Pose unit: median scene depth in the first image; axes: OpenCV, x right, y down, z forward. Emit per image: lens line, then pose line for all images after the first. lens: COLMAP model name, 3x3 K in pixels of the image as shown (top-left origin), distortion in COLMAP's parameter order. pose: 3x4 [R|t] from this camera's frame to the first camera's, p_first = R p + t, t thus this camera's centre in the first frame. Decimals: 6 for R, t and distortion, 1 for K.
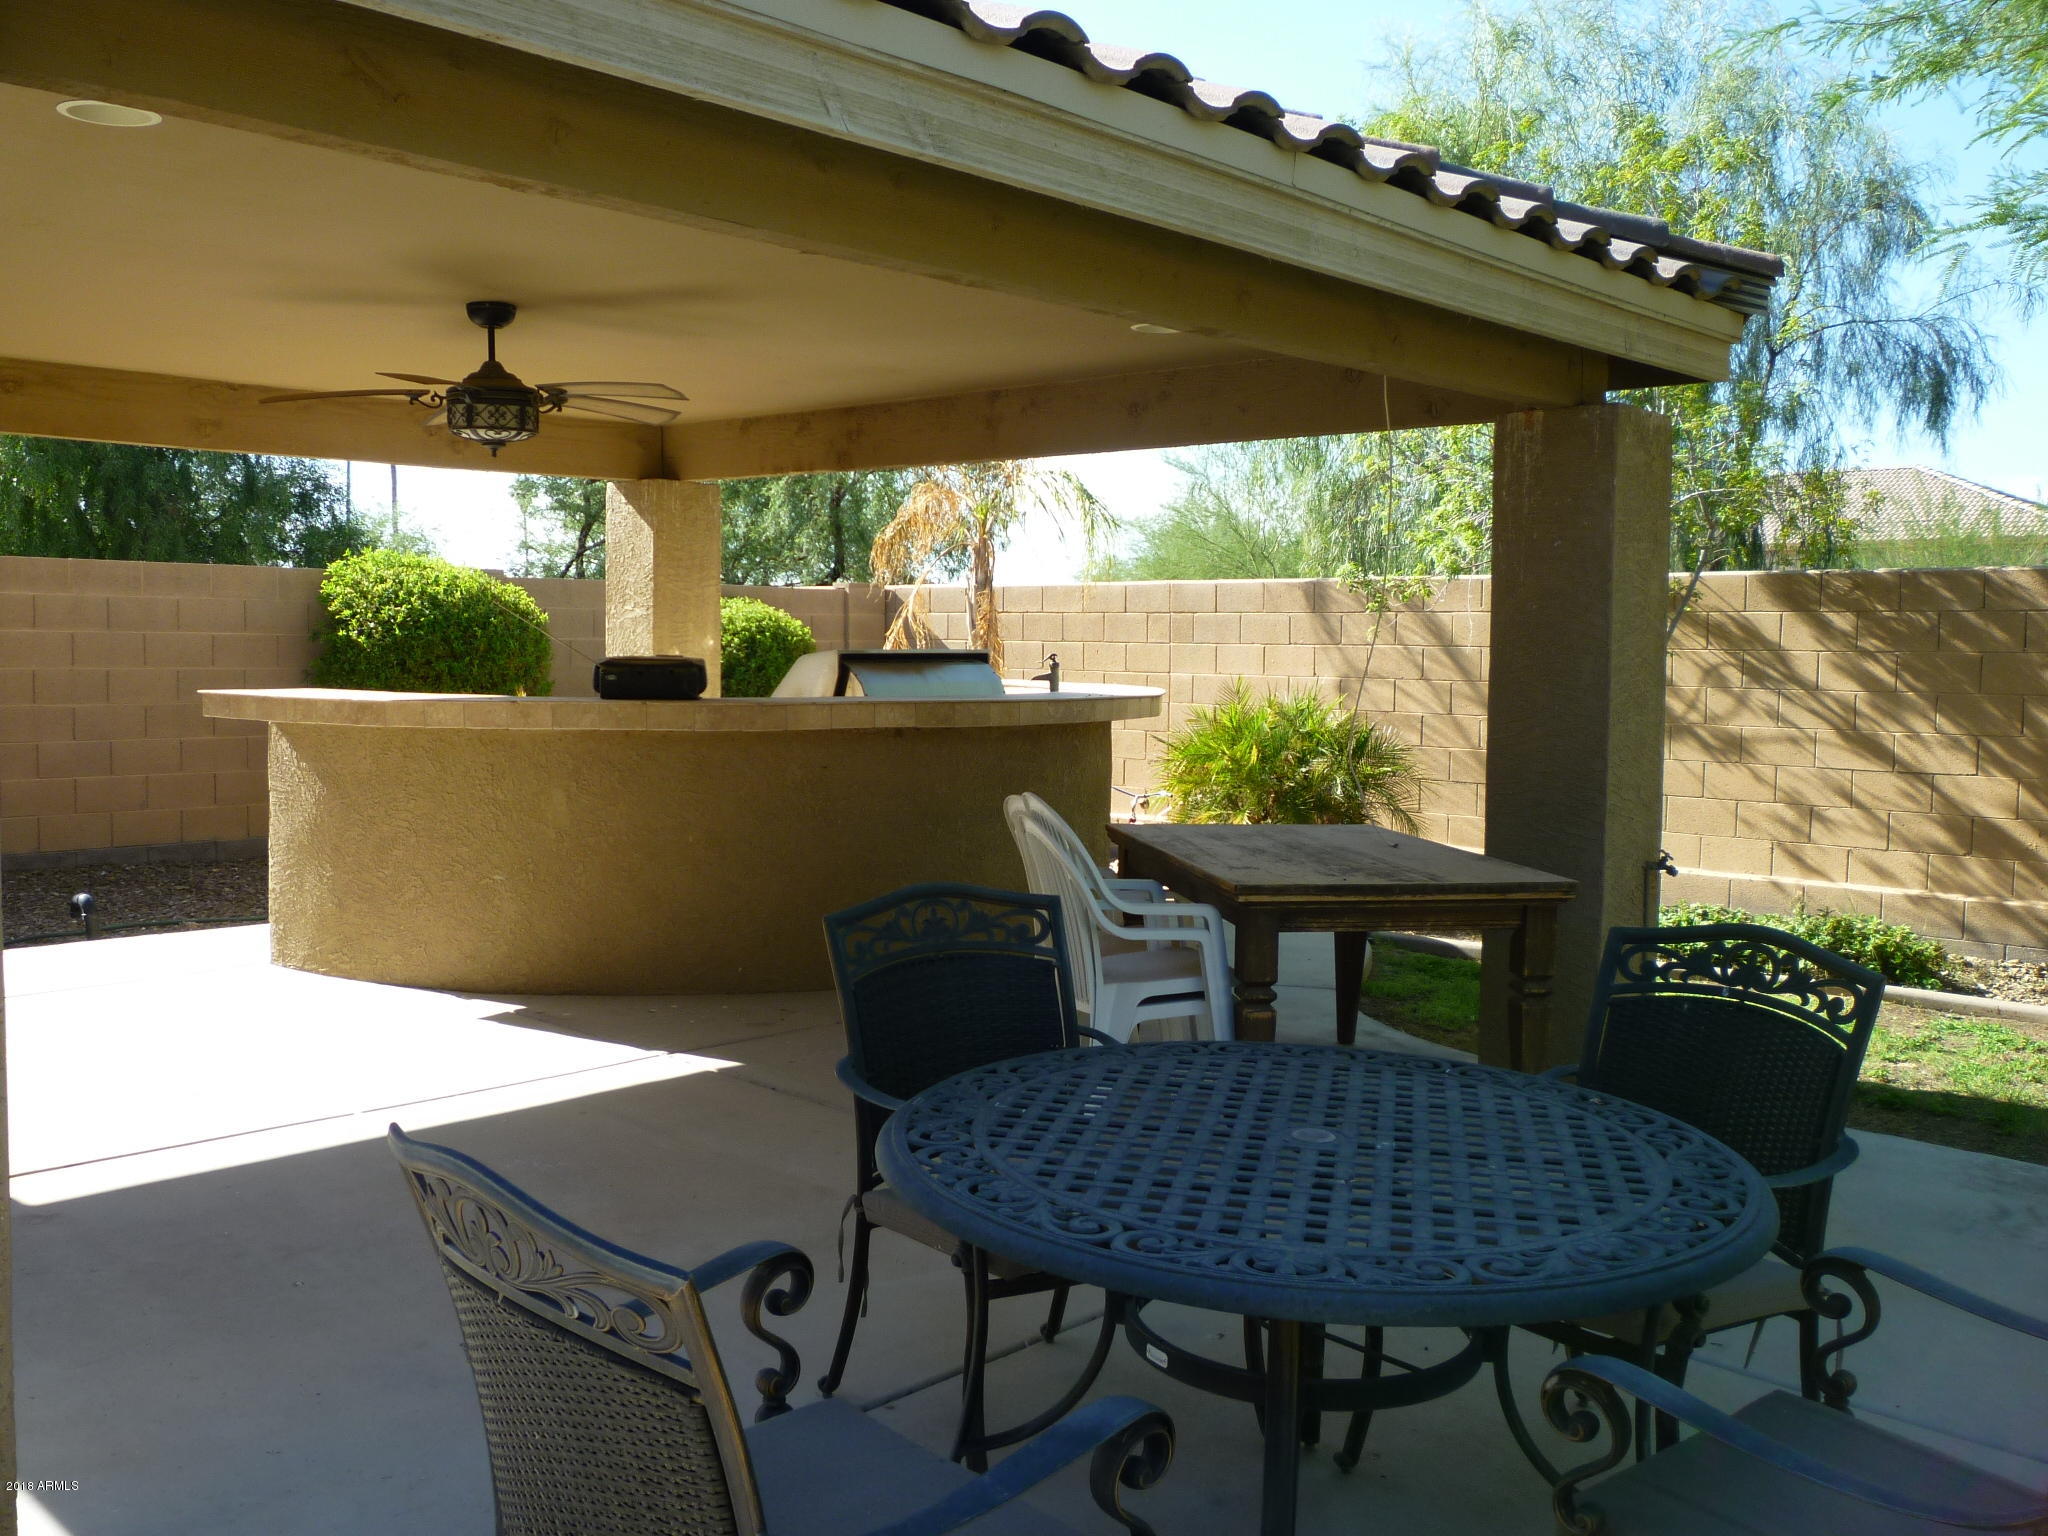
lens RADIAL K [[1769.0, 0, 995.3], [0, 1769.0, 754.7], [0, 0, 1]] dist [-0.055392, 0.059678]
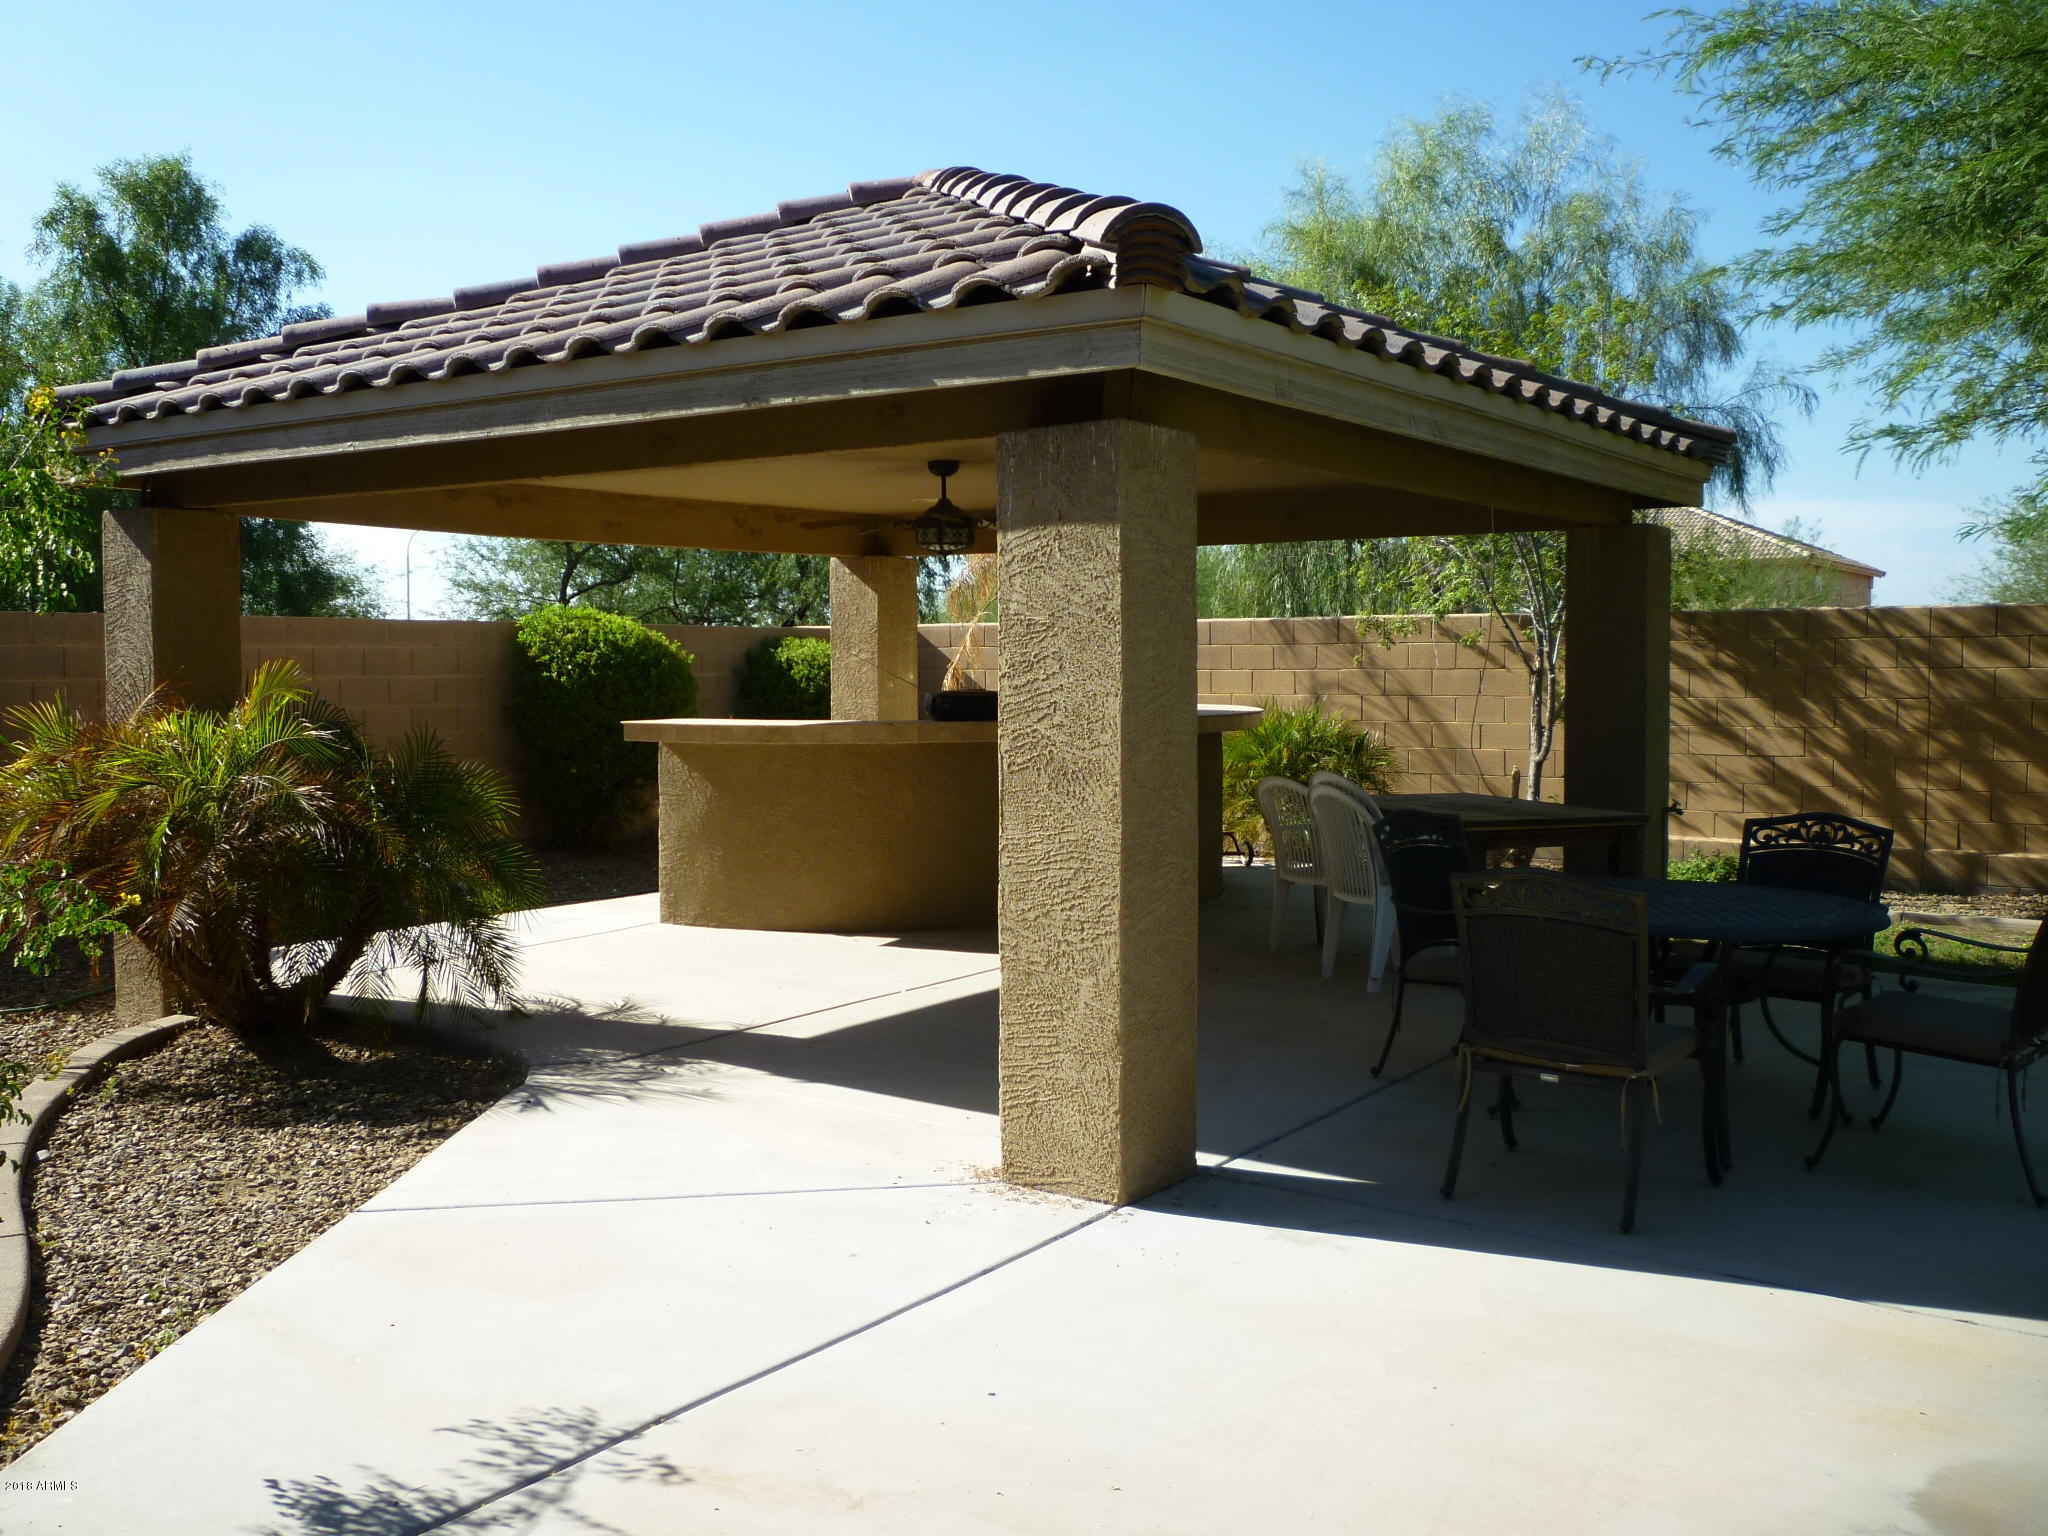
lens RADIAL K [[1736.5, 0, 1024.0], [0, 1736.5, 768.0], [0, 0, 1]] dist [-0.006428, -0.081487]
pose [[0.989396, -0.026979, 0.142716, -0.268839], [0.027308, 0.999627, -0.000345, 0.006627], [-0.142654, 0.004238, 0.989764, -0.300308]]
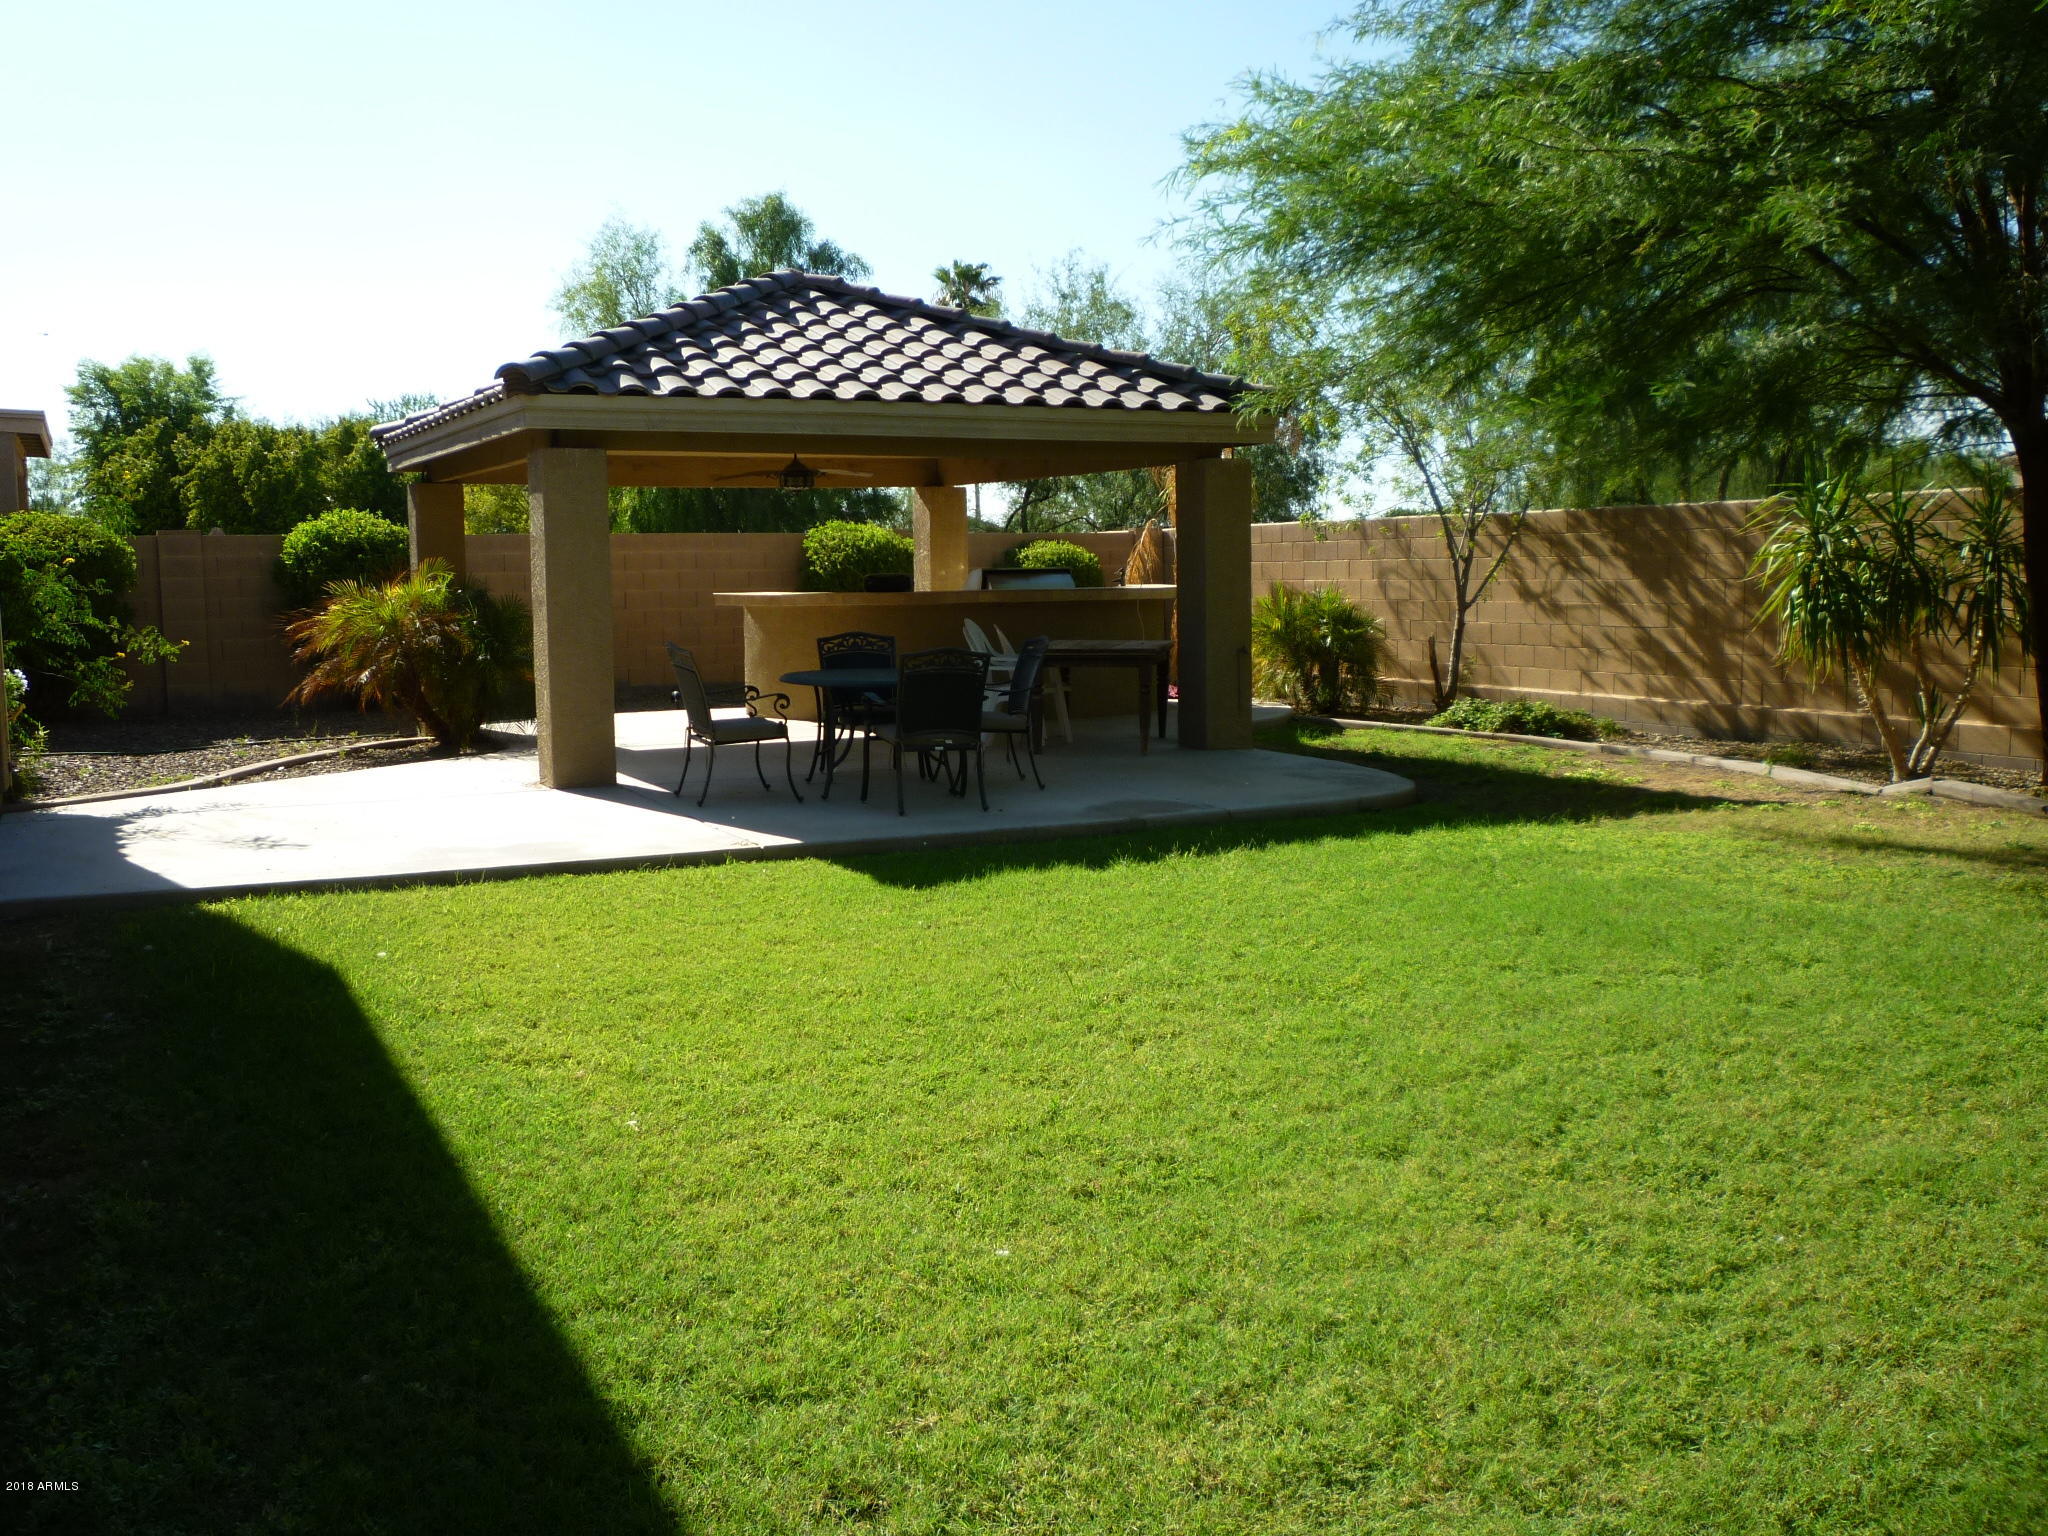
lens RADIAL K [[1726.6, 0, 1024.0], [0, 1726.6, 768.0], [0, 0, 1]] dist [0.002554, -0.370502]
pose [[0.946786, 0.008793, -0.321743, 0.539361], [0.007150, 0.998806, 0.048336, 0.069493], [0.321783, -0.048064, 0.945593, -0.835949]]
